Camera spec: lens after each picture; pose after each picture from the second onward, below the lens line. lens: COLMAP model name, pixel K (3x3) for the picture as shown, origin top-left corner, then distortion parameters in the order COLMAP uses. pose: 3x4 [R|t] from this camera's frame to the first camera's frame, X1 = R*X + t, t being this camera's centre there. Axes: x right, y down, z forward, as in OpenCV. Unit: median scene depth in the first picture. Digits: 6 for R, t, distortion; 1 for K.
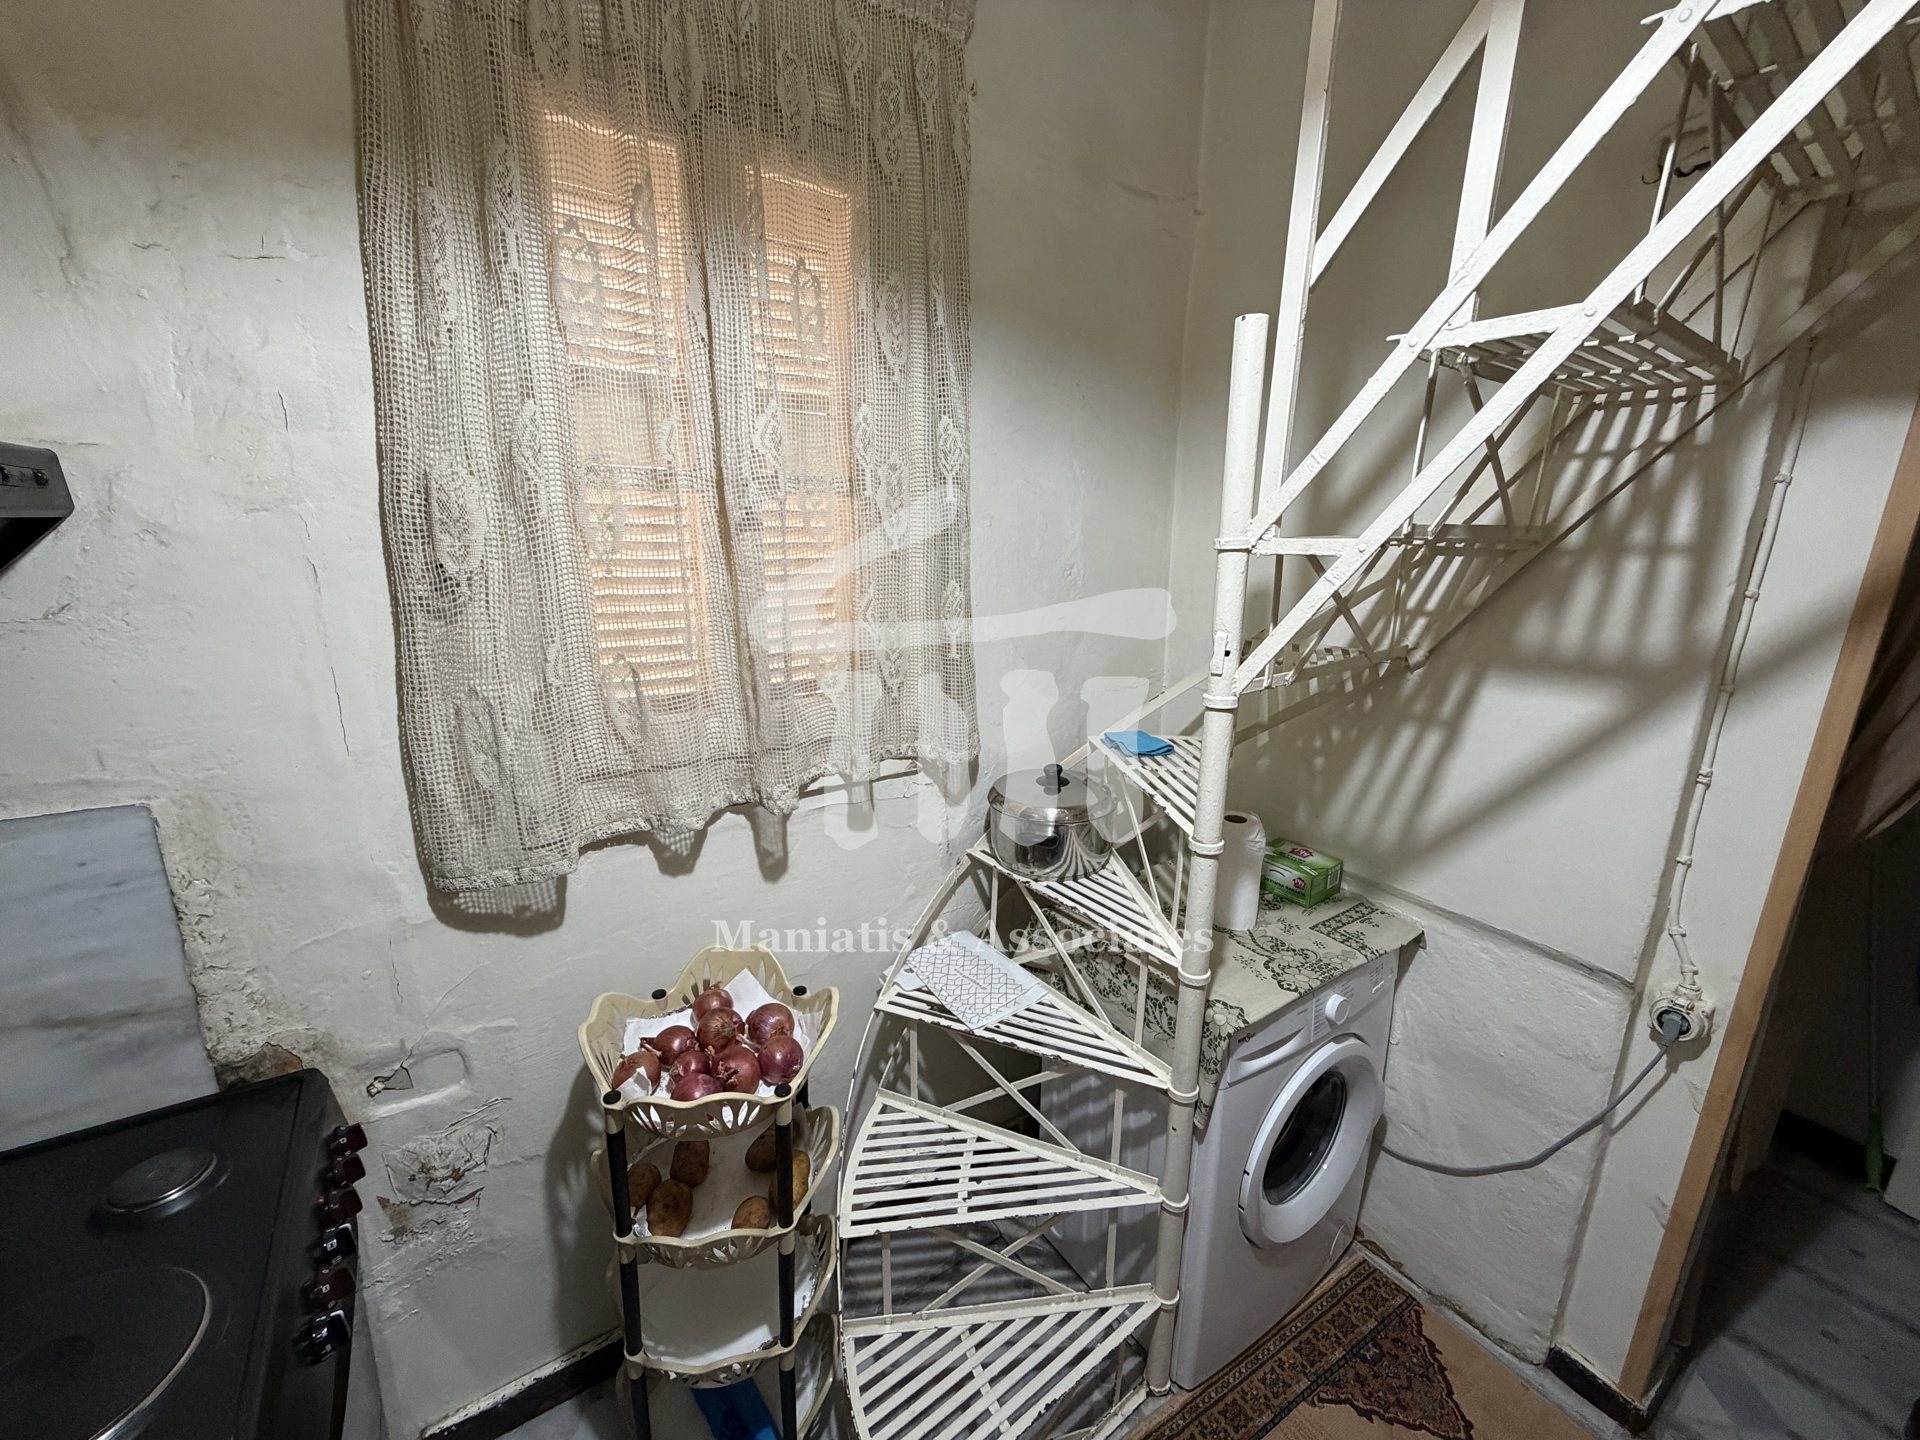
lens RADIAL K [[764.1, 0, 956.3], [0, 764.1, 719.9], [0, 0, 1]] dist [-0.000513, 0.000201]
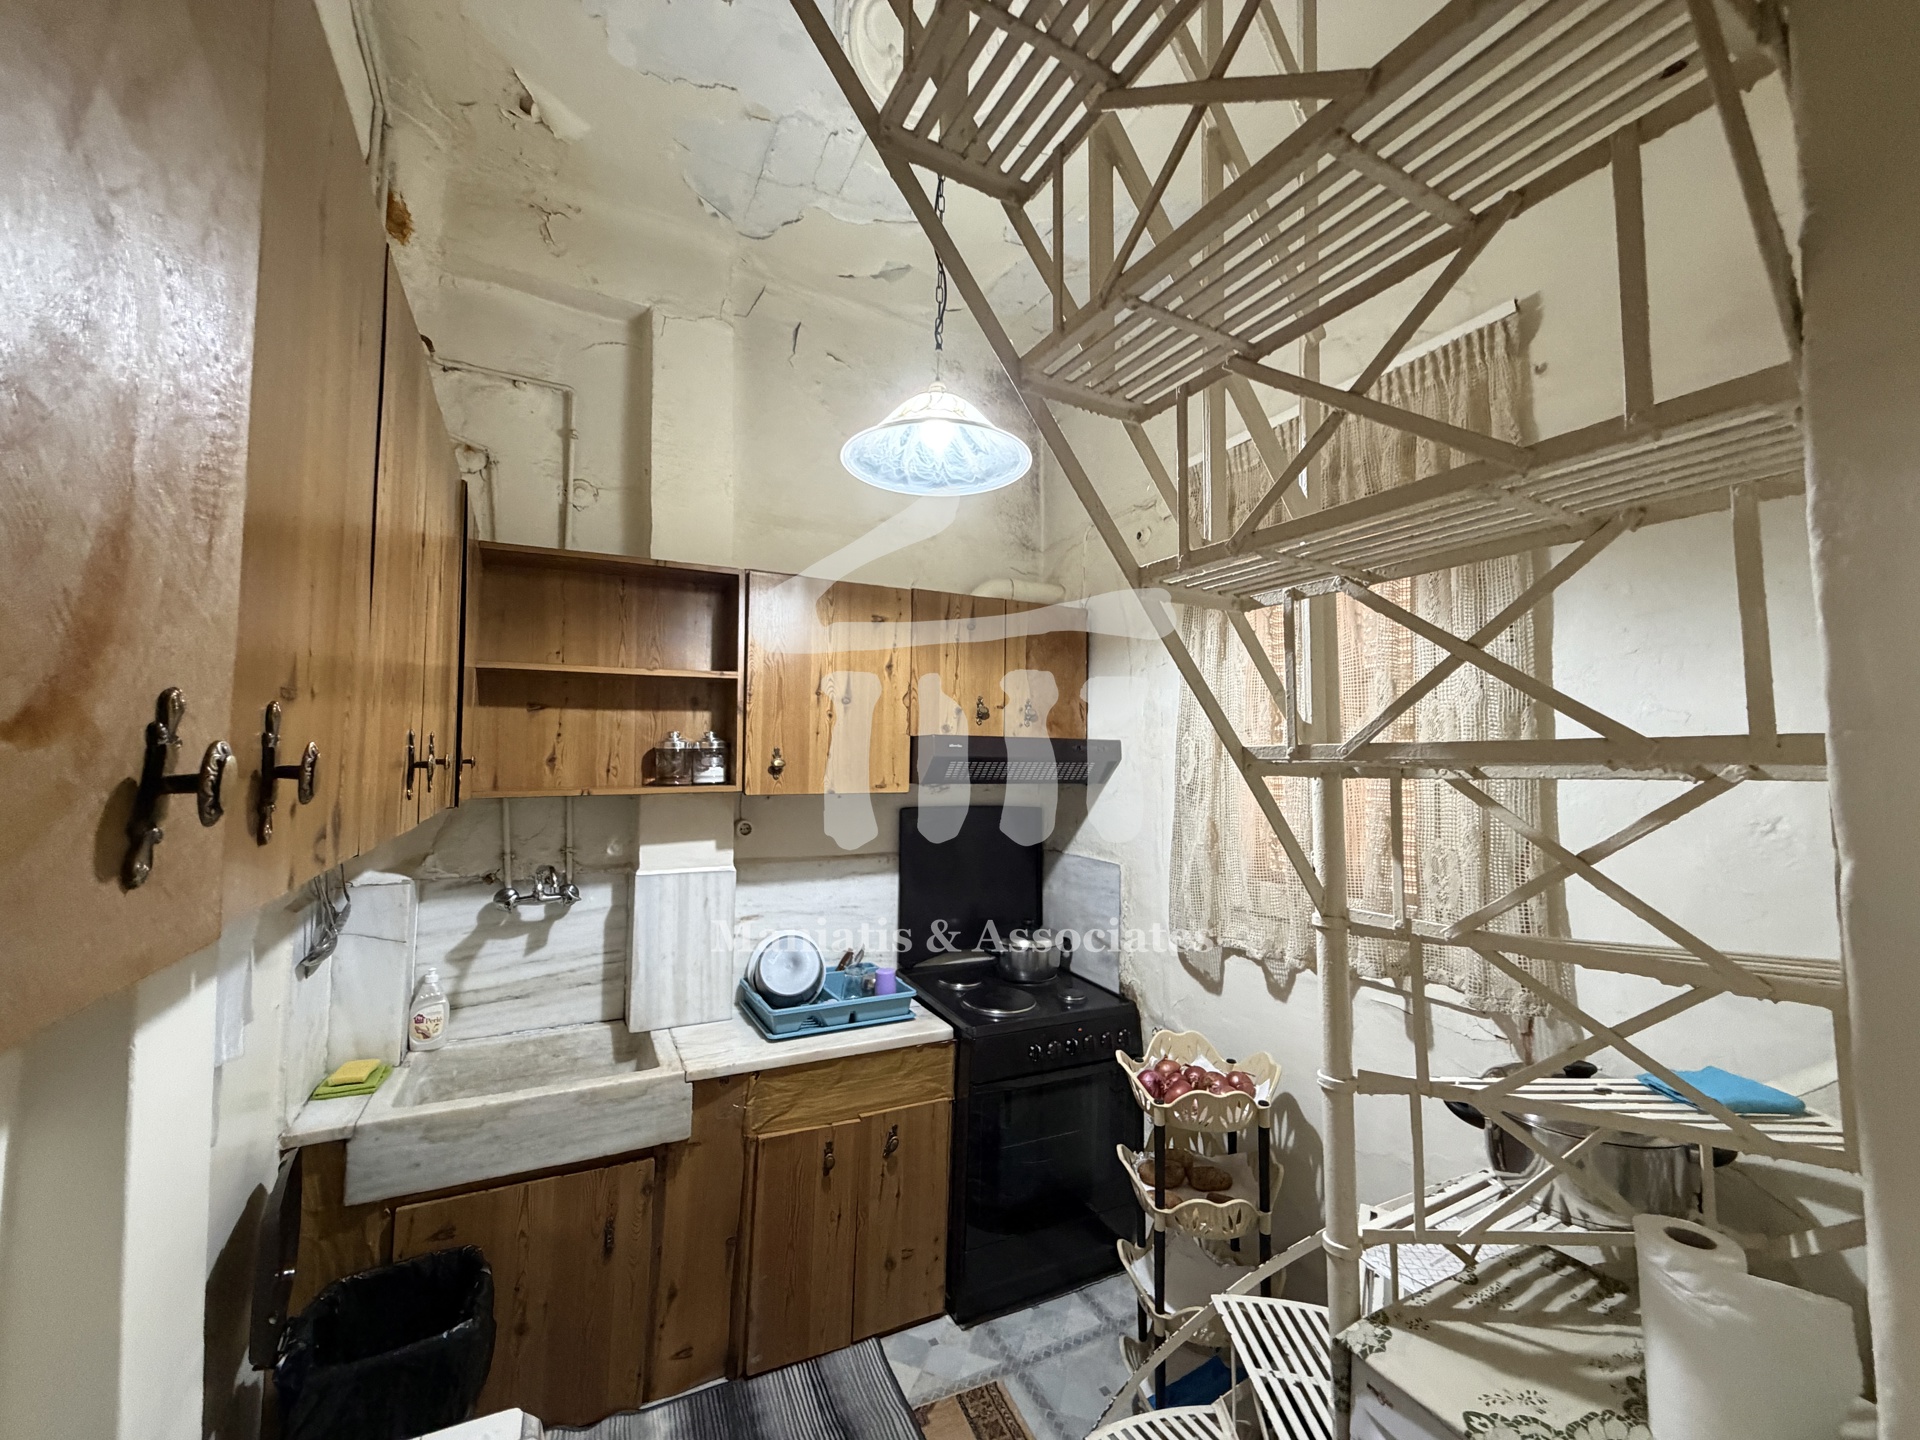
lens RADIAL K [[764.1, 0, 955.7], [0, 764.1, 714.8], [0, 0, 1]] dist [-0.000513, 0.000201]
pose [[-0.136716, -0.074300, -0.987820, 1.246469], [-0.257109, 0.965672, -0.037050, -0.111116], [0.956663, 0.248912, -0.151126, 0.533951]]
